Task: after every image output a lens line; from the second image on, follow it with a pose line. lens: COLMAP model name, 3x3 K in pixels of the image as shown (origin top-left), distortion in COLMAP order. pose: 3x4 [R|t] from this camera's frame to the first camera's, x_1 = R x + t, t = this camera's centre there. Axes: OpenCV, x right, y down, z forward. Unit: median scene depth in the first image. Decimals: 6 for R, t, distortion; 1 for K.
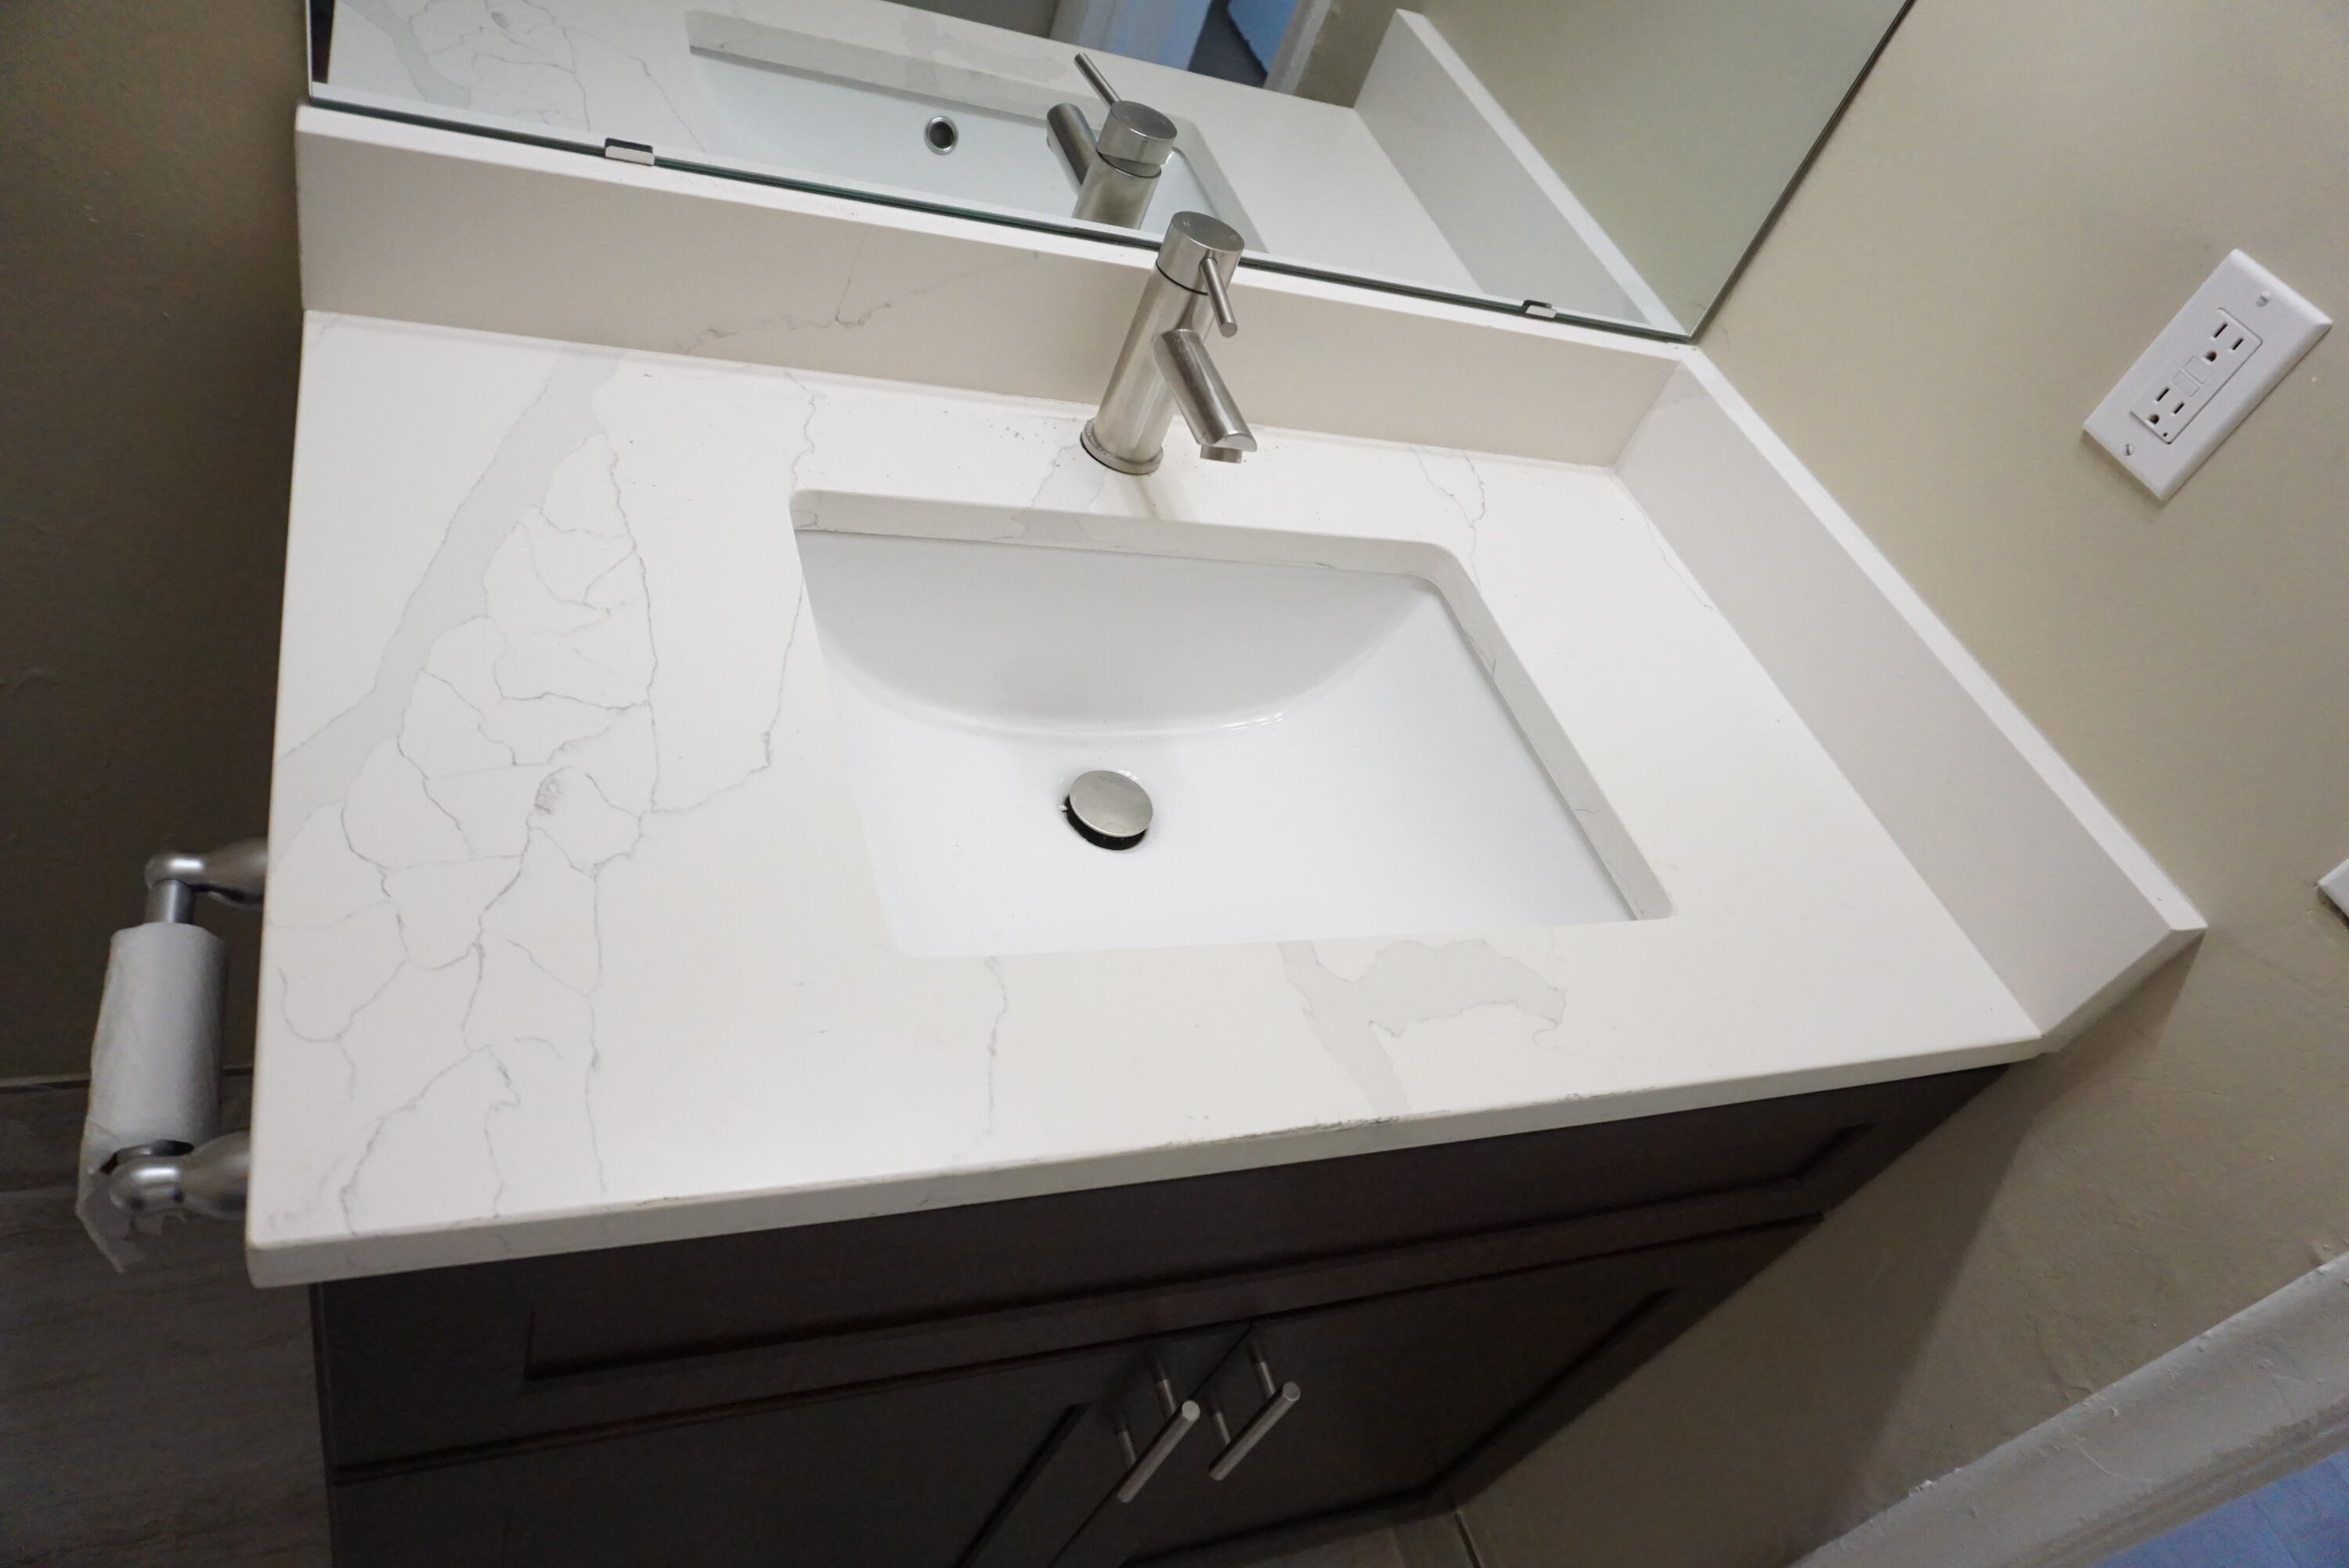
lens RADIAL K [[1546.9, 0, 1174.5], [0, 1546.9, 784.0], [0, 0, 1]] dist [-0.096741, 0.081644]
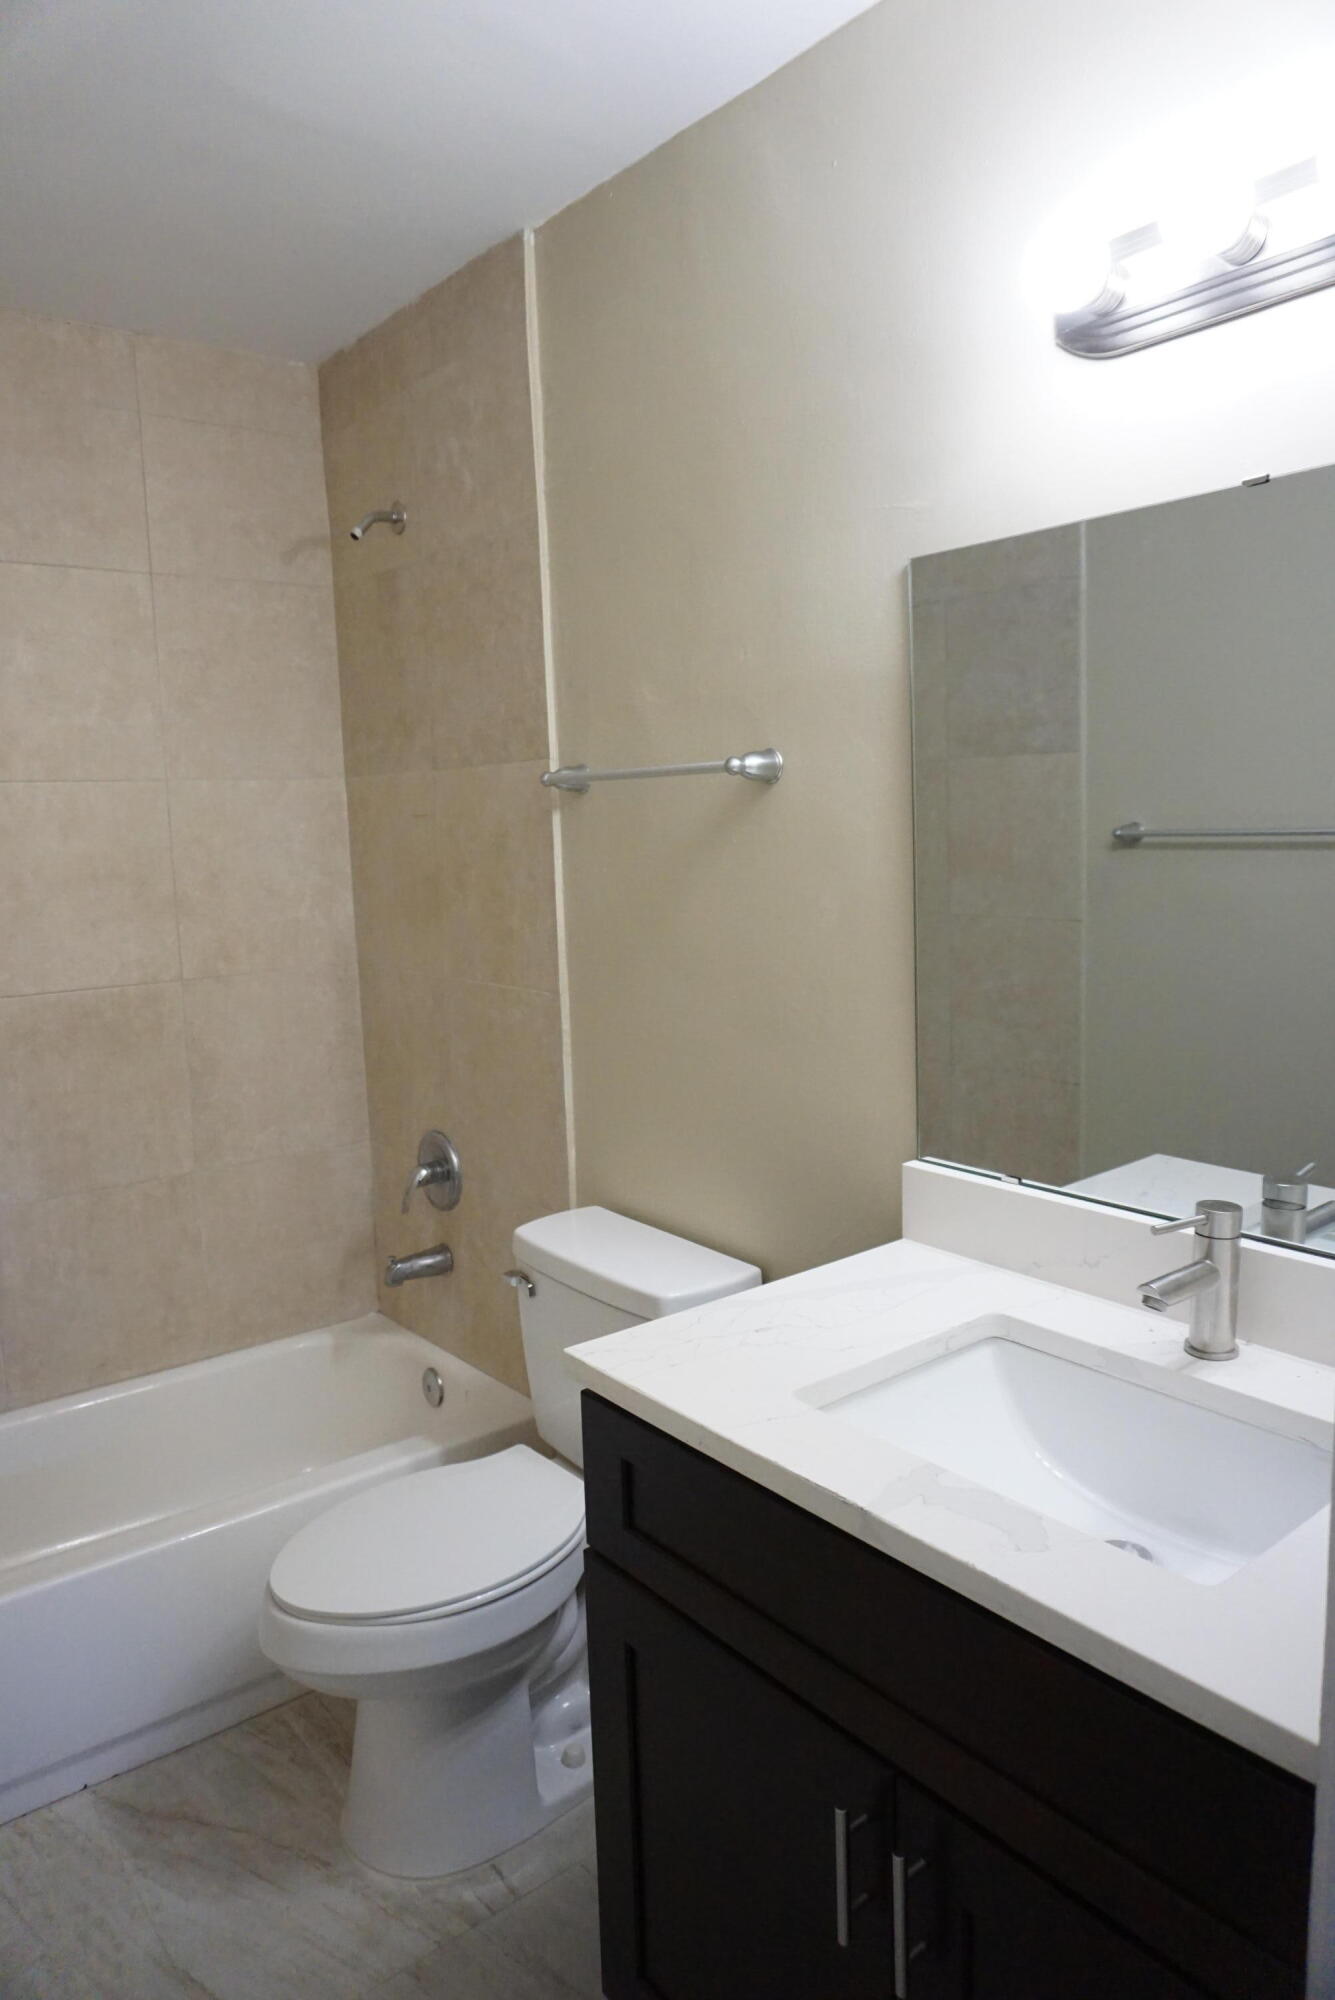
lens RADIAL K [[1317.2, 0, 622.4], [0, 1317.2, 1038.8], [0, 0, 1]] dist [-0.096741, 0.081644]
pose [[0.266315, -0.203183, -0.942228, 1.230423], [-0.567632, 0.756986, -0.323675, 0.347522], [0.779018, 0.621039, 0.086264, 0.224061]]
